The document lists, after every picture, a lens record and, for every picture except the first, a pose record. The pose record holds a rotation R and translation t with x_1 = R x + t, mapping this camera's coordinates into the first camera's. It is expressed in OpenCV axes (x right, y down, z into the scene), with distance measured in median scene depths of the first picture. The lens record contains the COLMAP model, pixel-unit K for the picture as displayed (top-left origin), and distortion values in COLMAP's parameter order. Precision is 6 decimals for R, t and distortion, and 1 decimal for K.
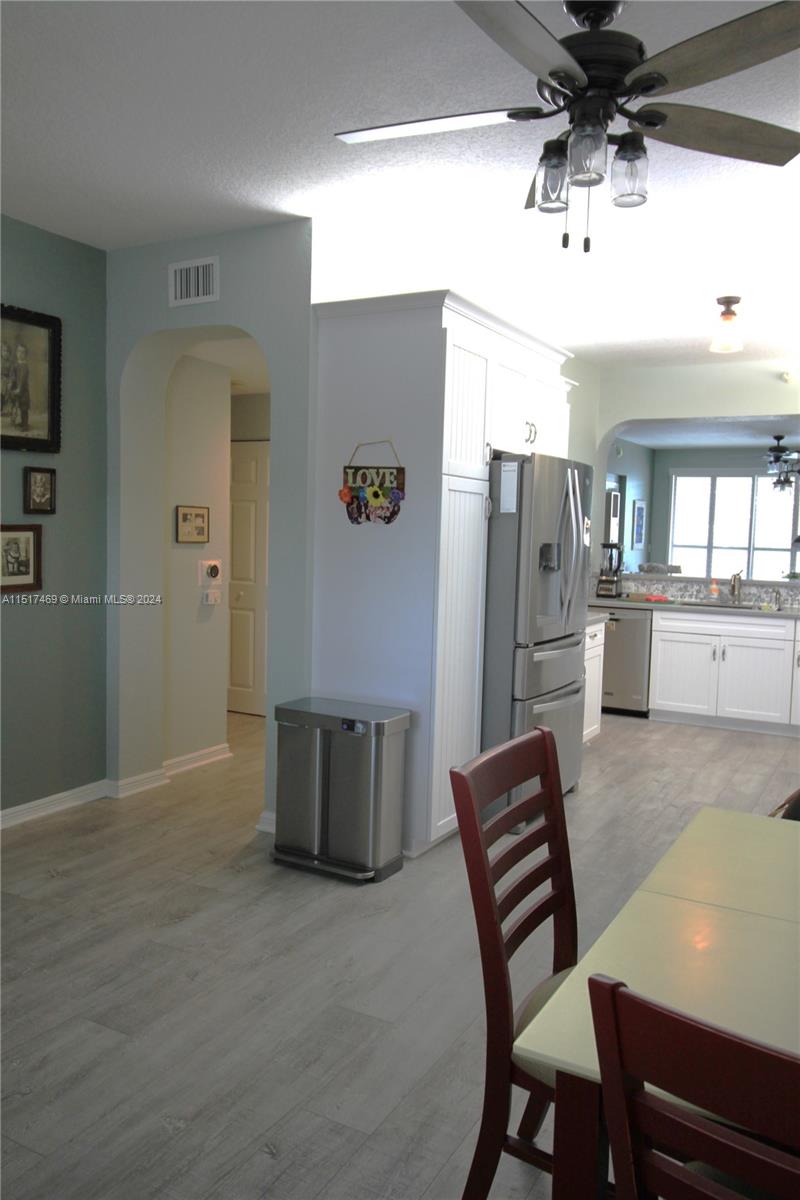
lens RADIAL K [[924.0, 0, 408.0], [0, 924.0, 600.5], [0, 0, 1]] dist [0.010642, 0.000224]
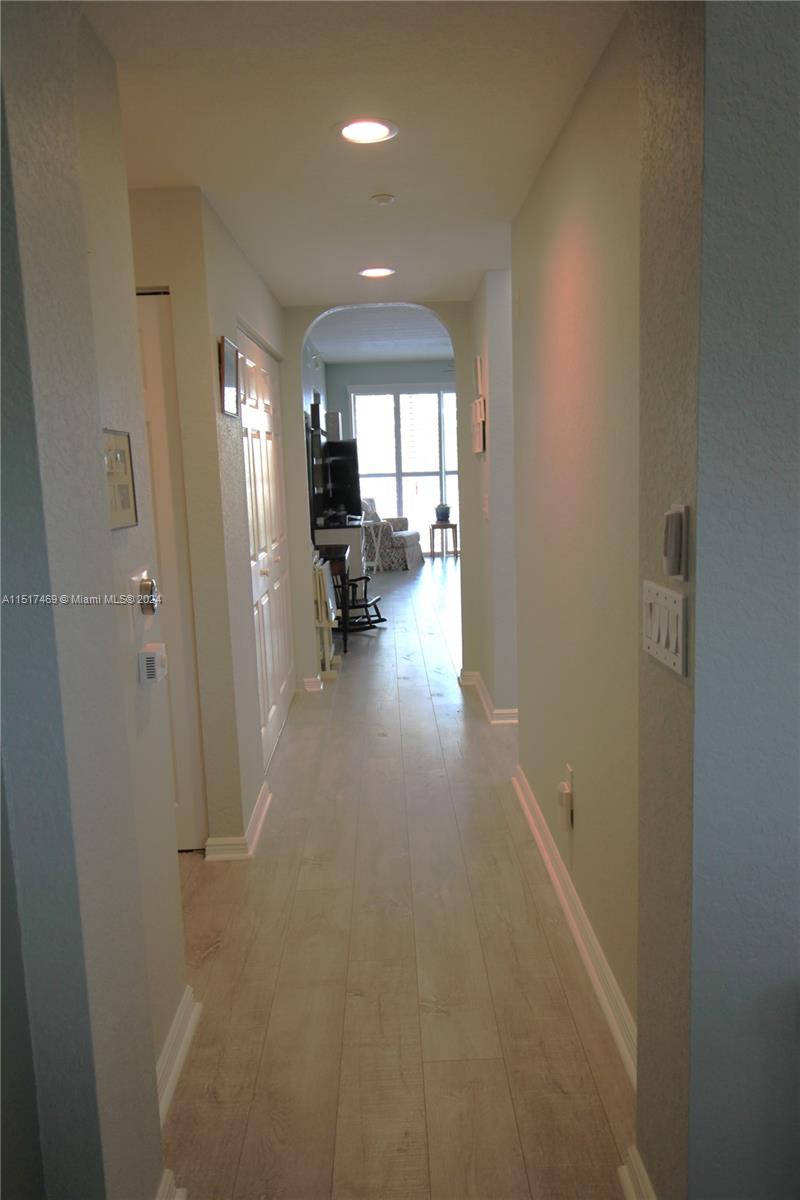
lens RADIAL K [[924.0, 0, 408.0], [0, 924.0, 600.5], [0, 0, 1]] dist [0.010642, 0.000224]
pose [[0.864025, -0.132858, 0.485602, -0.241264], [0.099358, 0.990580, 0.094231, -0.043734], [-0.493547, -0.033170, 0.869086, 0.471481]]
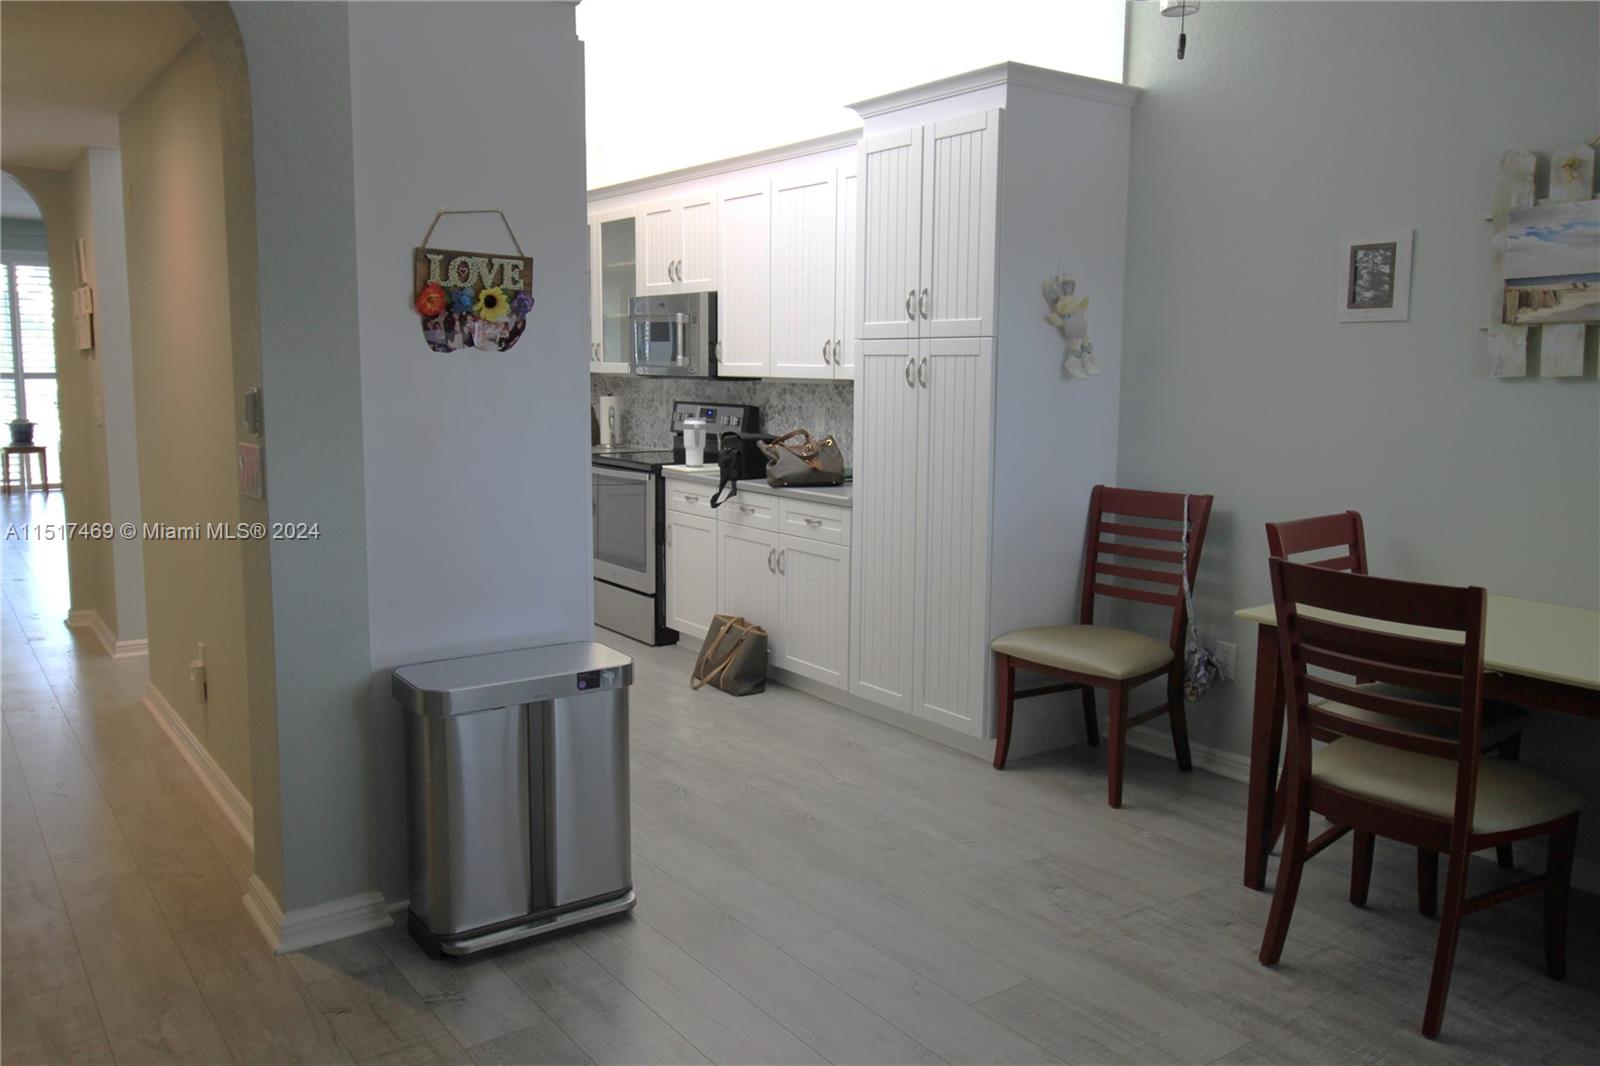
lens RADIAL K [[1232.0, 0, 797.2], [0, 1232.0, 521.8], [0, 0, 1]] dist [0.010642, 0.000224]
pose [[0.429255, -0.137580, 0.892643, -0.386735], [0.075485, 0.990337, 0.116338, -0.029696], [-0.900023, 0.017443, 0.435493, 0.275732]]
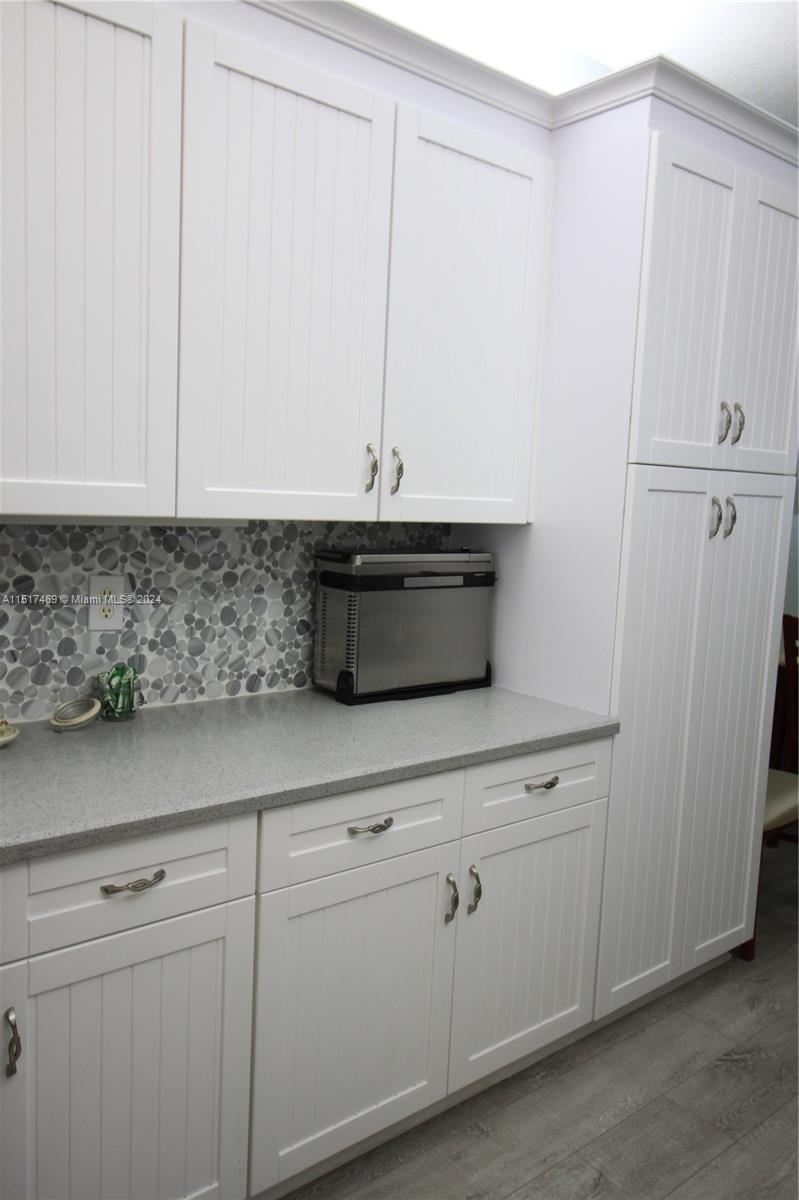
lens RADIAL K [[924.0, 0, 407.5], [0, 924.0, 600.5], [0, 0, 1]] dist [0.010642, 0.000224]
pose [[-0.927540, -0.111481, 0.356709, 0.211361], [-0.039728, 0.978477, 0.202494, -0.062862], [-0.371606, 0.173650, -0.912006, 0.870691]]
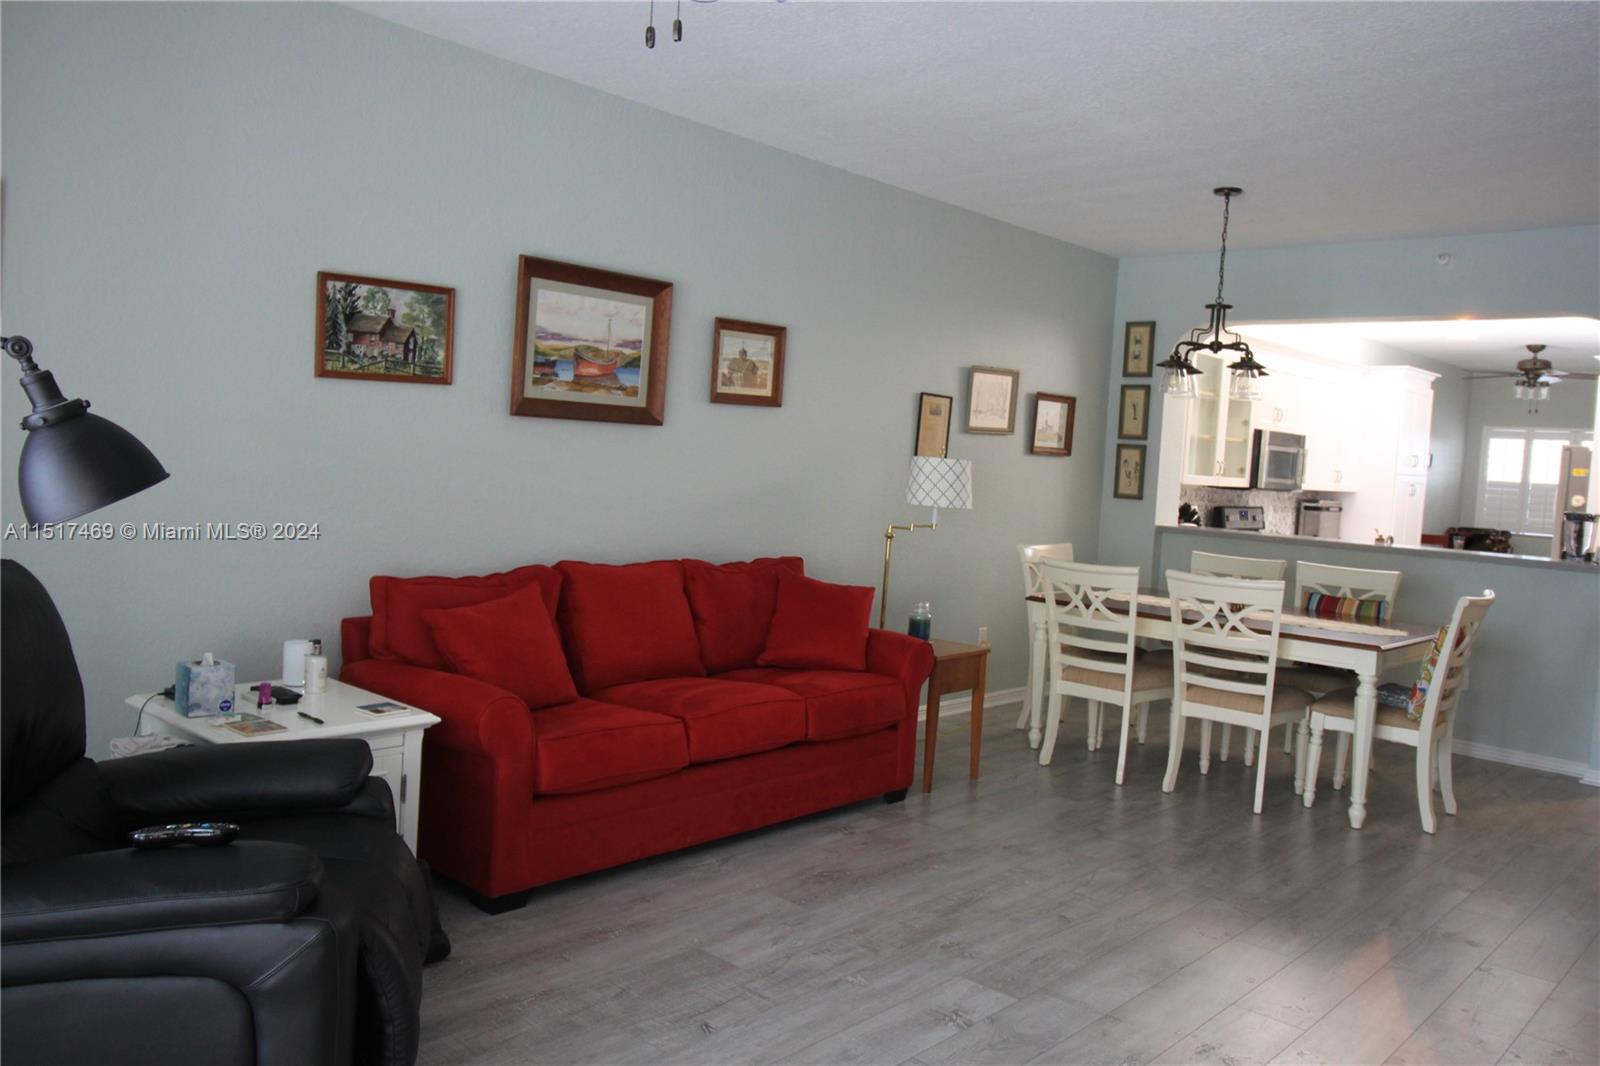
lens RADIAL K [[1251.9, 0, 773.8], [0, 1251.9, 525.9], [0, 0, 1]] dist [0.007688, -0.008622]
pose [[-0.966995, -0.098011, 0.235192, 0.606719], [-0.064495, 0.987150, 0.146202, -0.158906], [-0.246499, 0.126208, -0.960890, 2.159163]]
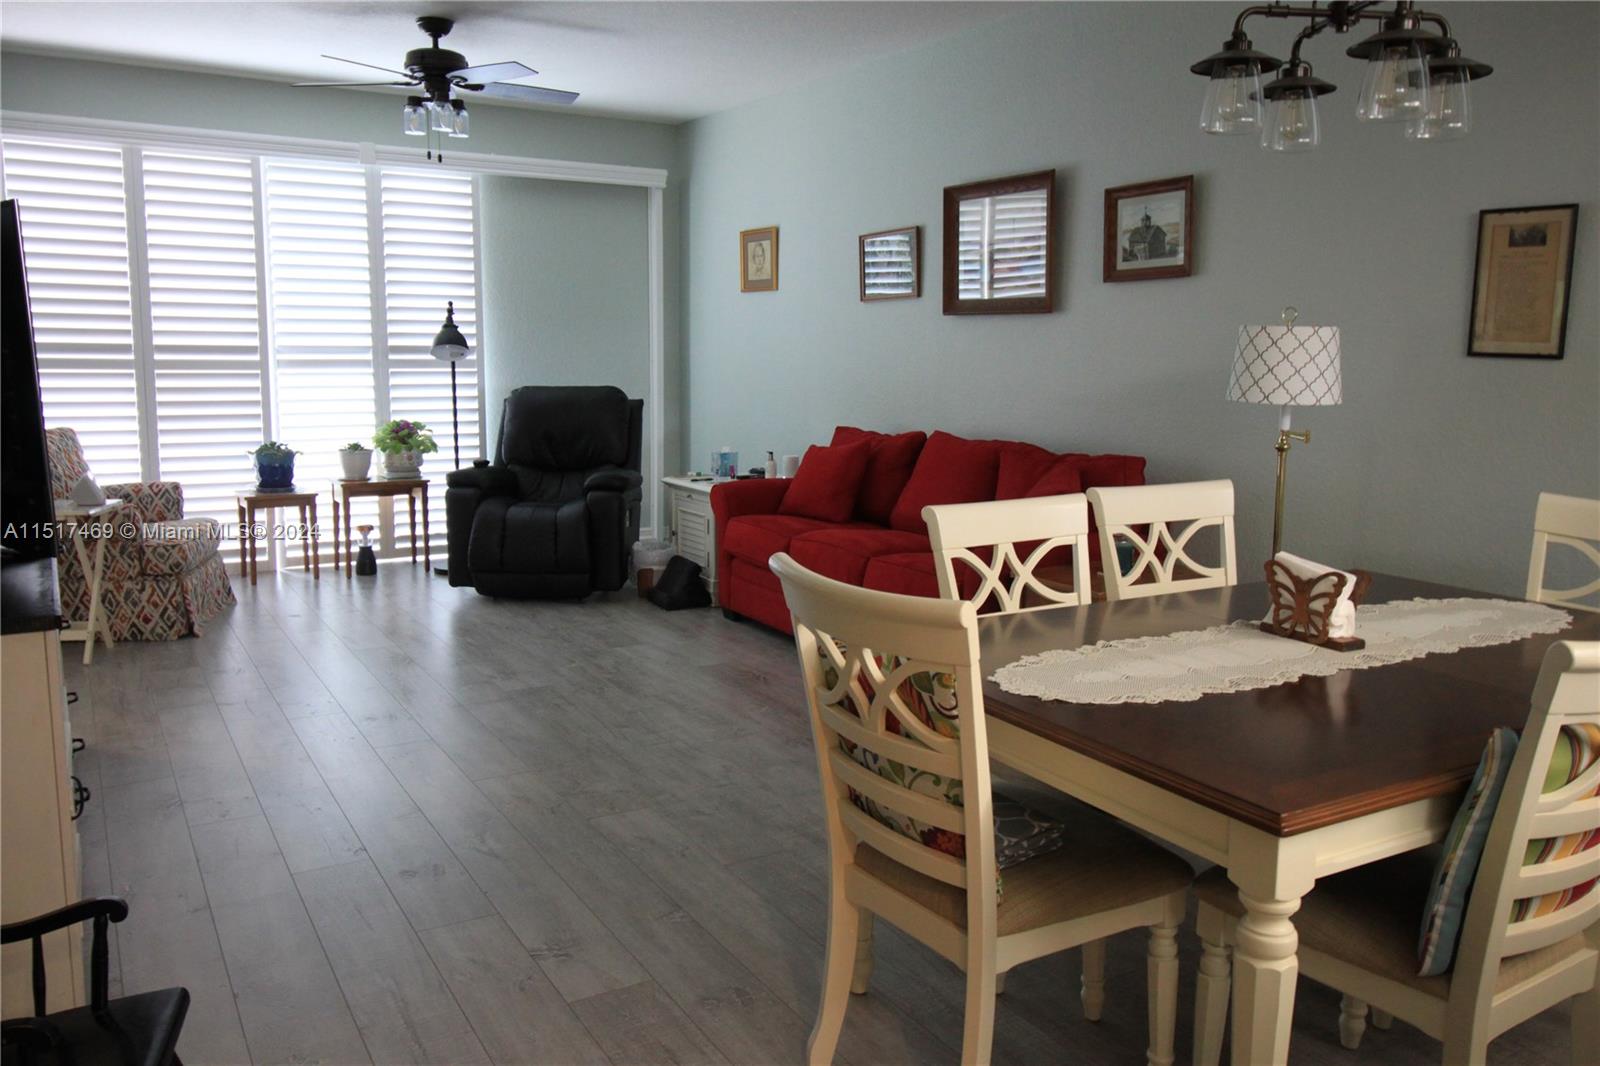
lens RADIAL K [[1233.0, 0, 799.1], [0, 1233.0, 521.6], [0, 0, 1]] dist [-0.002415, 0.000407]
pose [[0.508161, -0.144764, 0.849009, 0.124368], [0.073609, 0.989466, 0.124655, -0.084240], [-0.858111, -0.000850, 0.513464, 1.206991]]
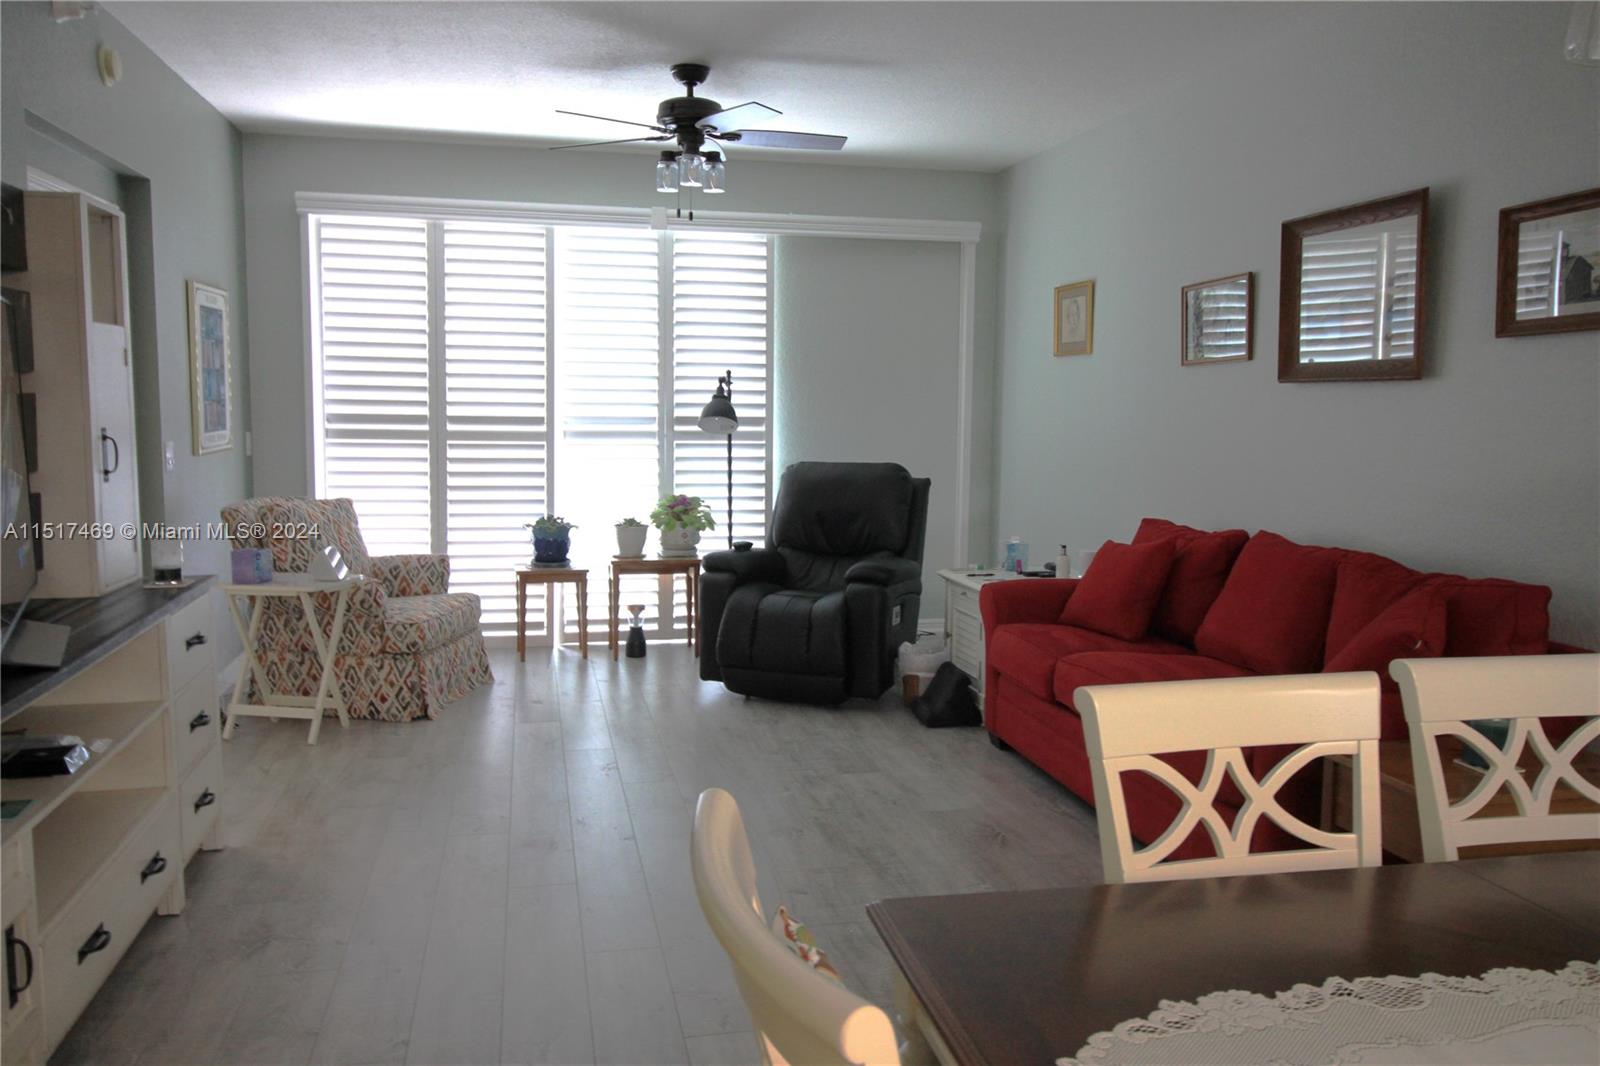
lens RADIAL K [[1232.0, 0, 797.2], [0, 1232.0, 521.8], [0, 0, 1]] dist [0.010642, 0.000224]
pose [[0.756649, -0.081894, 0.648673, 0.278332], [0.062957, 0.996640, 0.052388, -0.088224], [-0.650783, 0.001200, 0.759262, 1.220298]]
